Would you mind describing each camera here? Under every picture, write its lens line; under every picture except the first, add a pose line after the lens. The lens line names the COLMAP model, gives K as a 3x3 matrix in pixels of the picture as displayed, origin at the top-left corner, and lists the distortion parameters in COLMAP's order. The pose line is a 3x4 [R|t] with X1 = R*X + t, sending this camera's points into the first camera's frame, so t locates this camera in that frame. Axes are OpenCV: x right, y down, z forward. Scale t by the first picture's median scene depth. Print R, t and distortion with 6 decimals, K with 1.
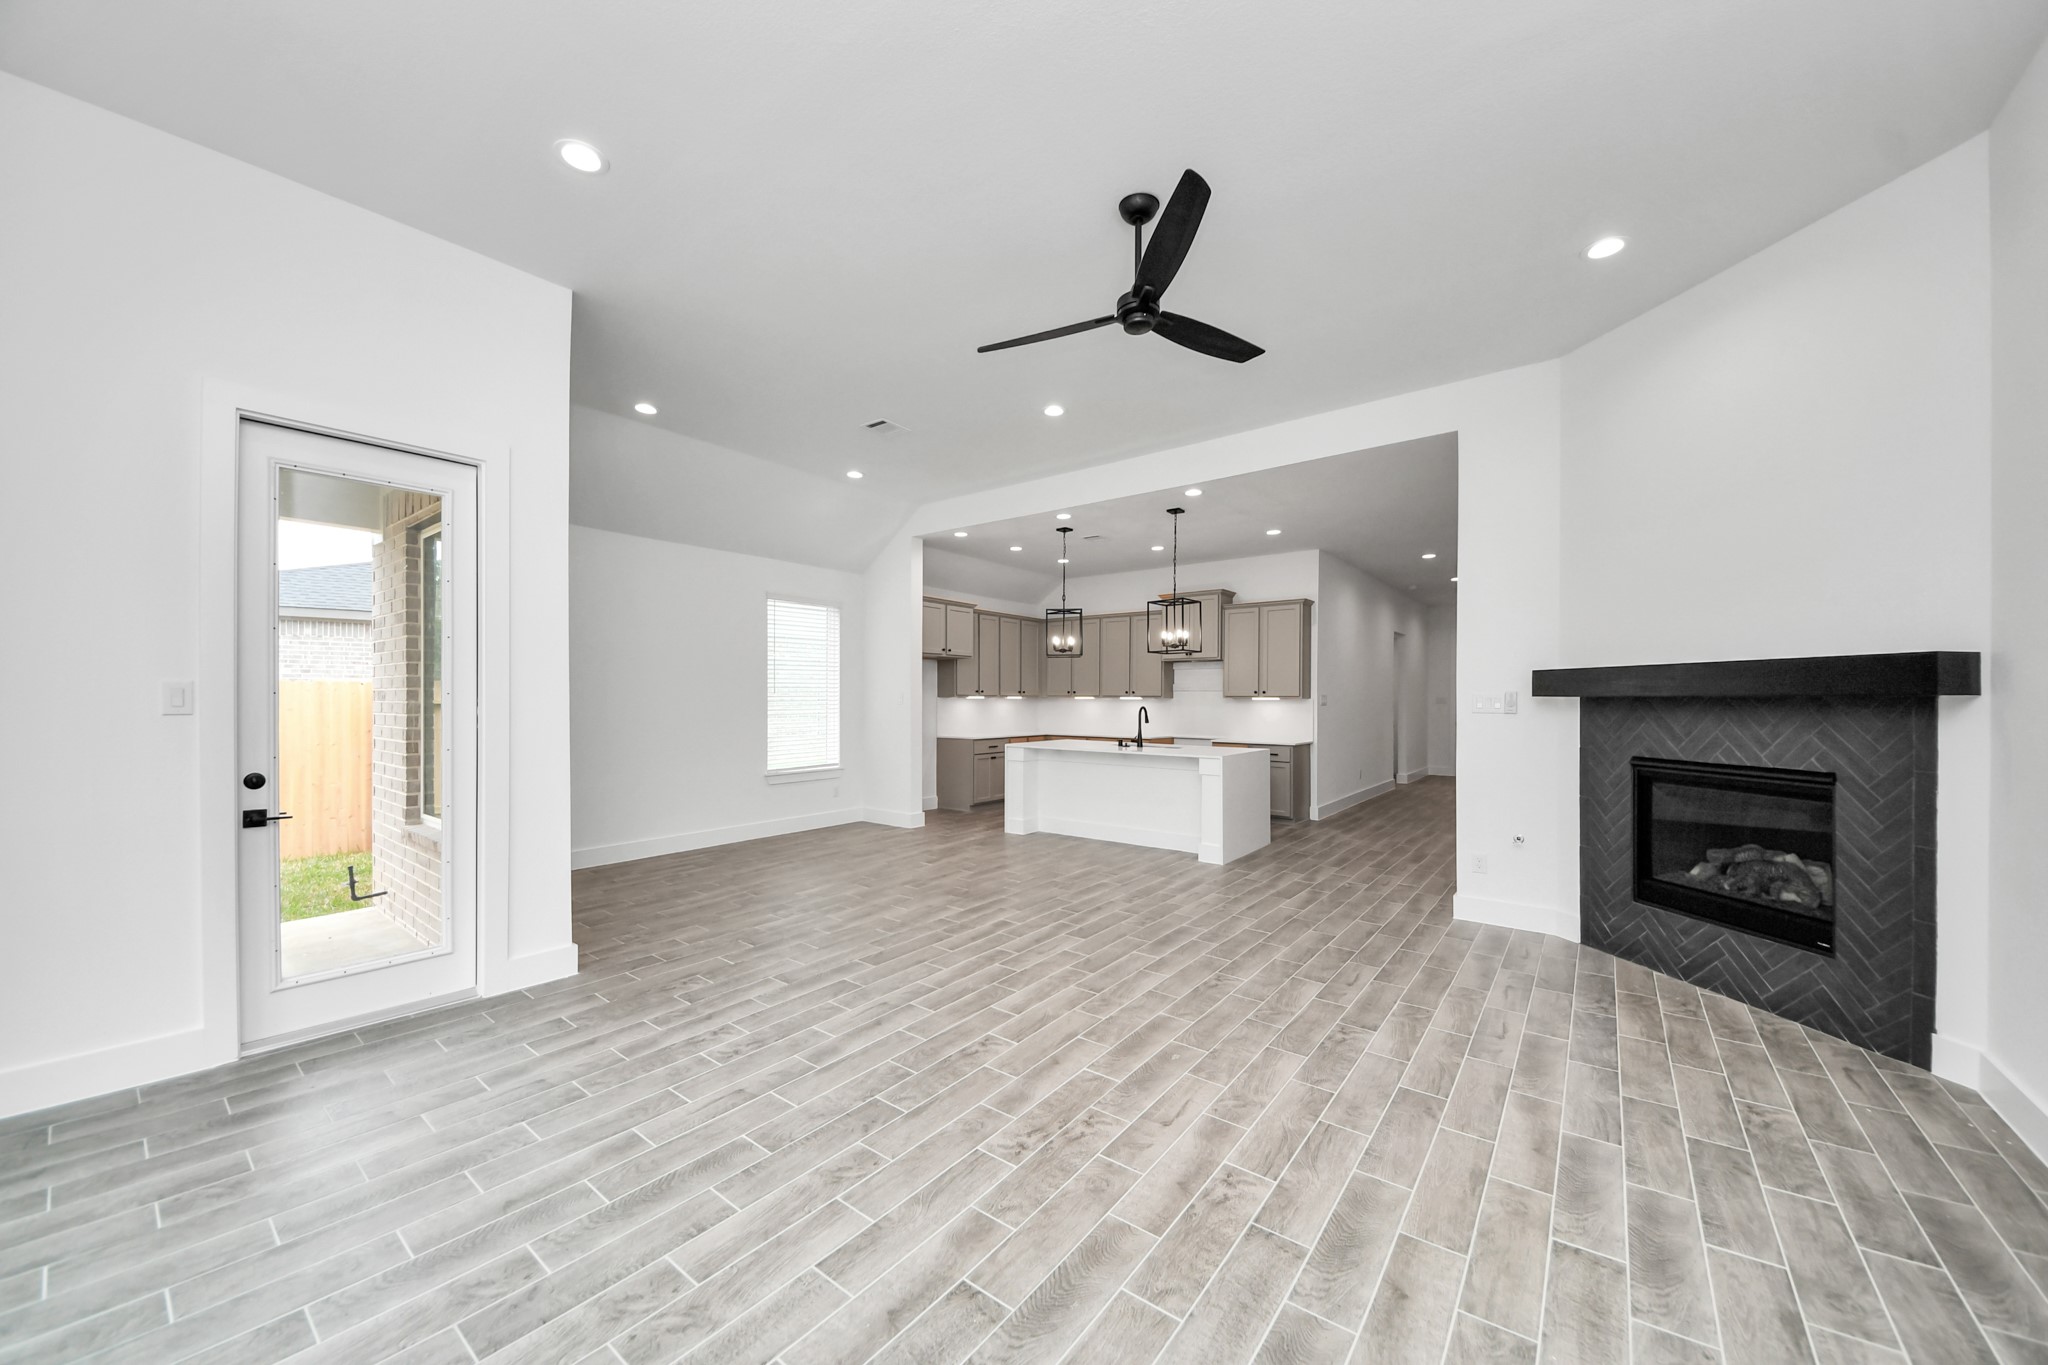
lens RADIAL K [[761.4, 0, 1038.2], [0, 761.4, 702.5], [0, 0, 1]] dist [-0.011470, 0.000165]
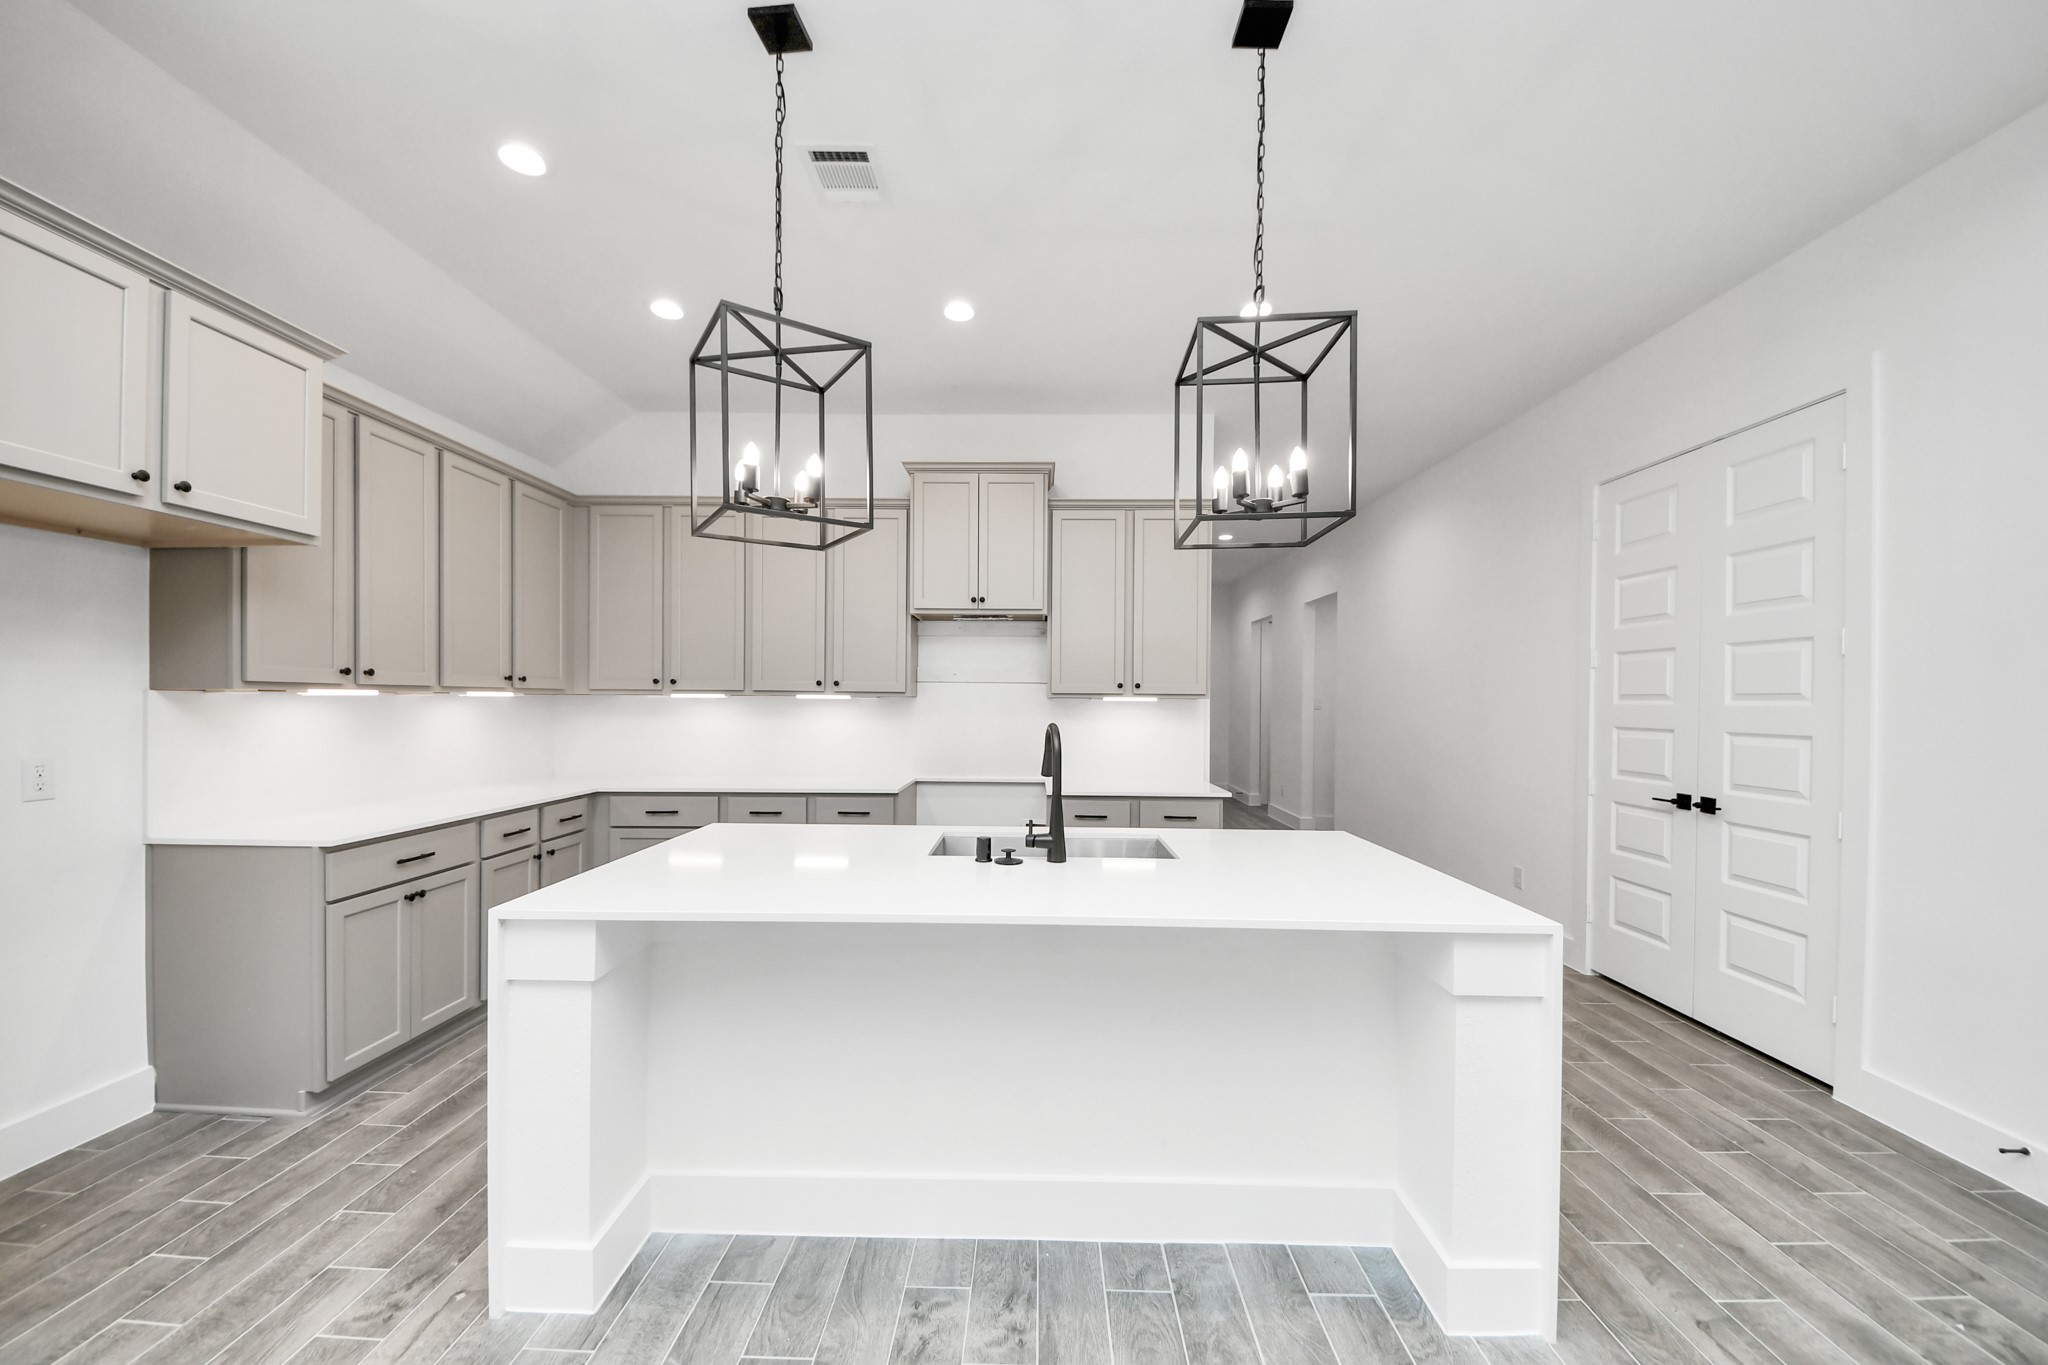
lens RADIAL K [[761.4, 0, 1009.9], [0, 761.4, 719.3], [0, 0, 1]] dist [-0.011470, 0.000165]
pose [[0.826378, -0.009354, 0.563038, -0.077437], [-0.002385, 0.999795, 0.020110, -0.007277], [-0.563111, -0.017961, 0.826186, 1.434718]]
